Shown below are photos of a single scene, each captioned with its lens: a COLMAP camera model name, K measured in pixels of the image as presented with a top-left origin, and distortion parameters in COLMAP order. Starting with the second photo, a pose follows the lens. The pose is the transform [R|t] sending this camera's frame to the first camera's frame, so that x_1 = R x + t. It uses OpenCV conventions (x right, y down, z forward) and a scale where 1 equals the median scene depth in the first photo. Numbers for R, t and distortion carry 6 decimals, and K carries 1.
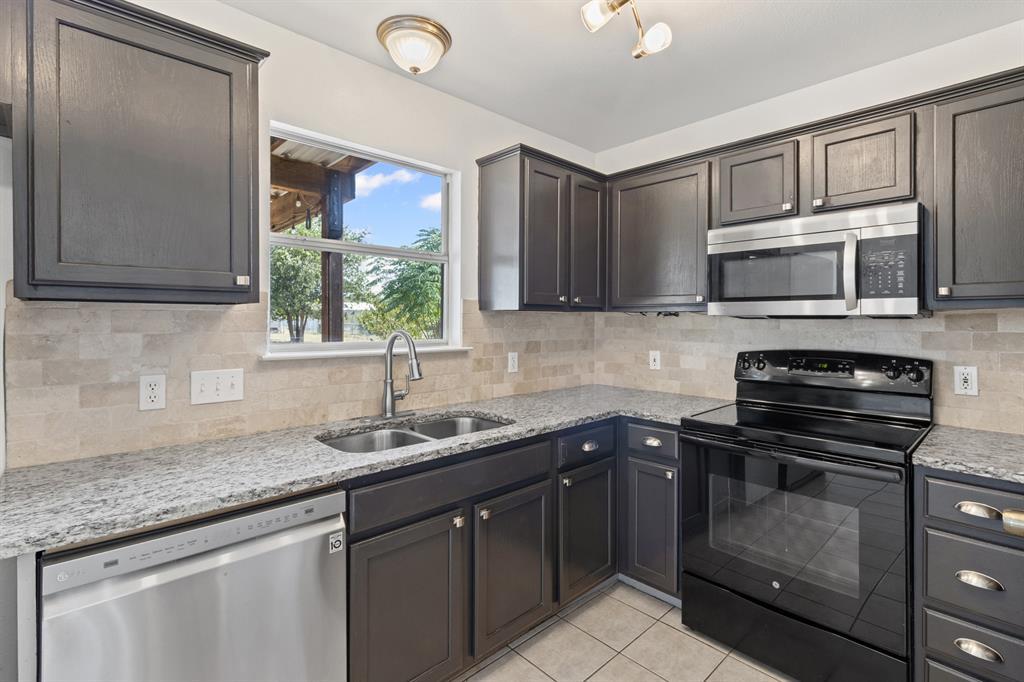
lens RADIAL K [[476.5, 0, 511.3], [0, 476.5, 320.8], [0, 0, 1]] dist [0.001012, -0.000434]
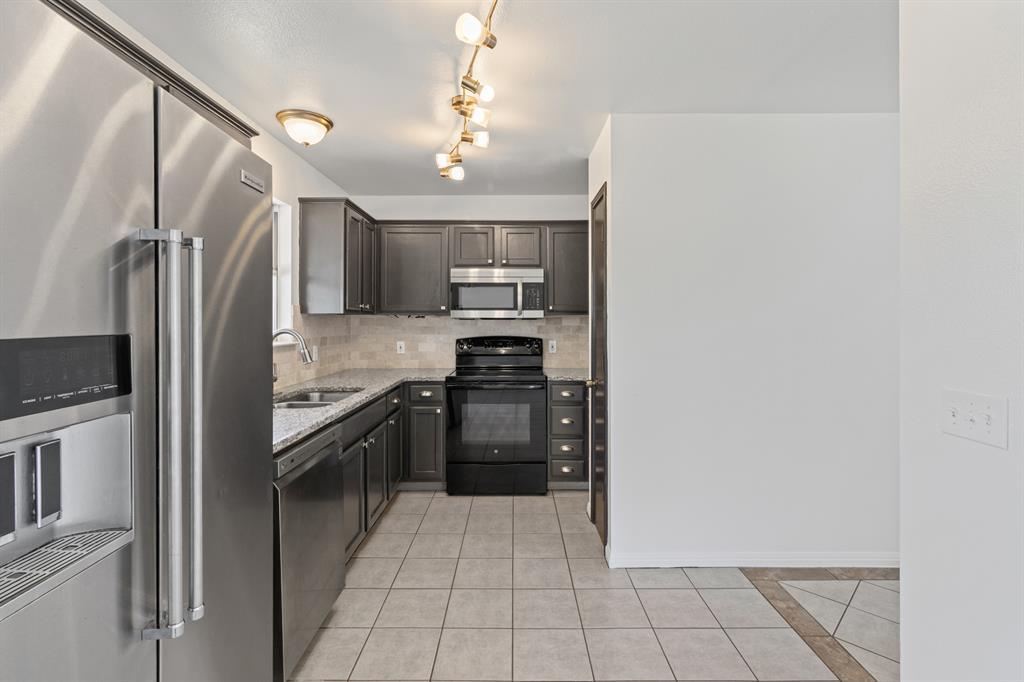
lens RADIAL K [[476.5, 0, 511.3], [0, 476.5, 320.8], [0, 0, 1]] dist [0.001012, -0.000434]
pose [[0.688696, -0.003790, 0.725040, -0.714906], [0.003977, 0.999991, 0.001450, -0.001850], [-0.725039, 0.001885, 0.688705, -0.363716]]
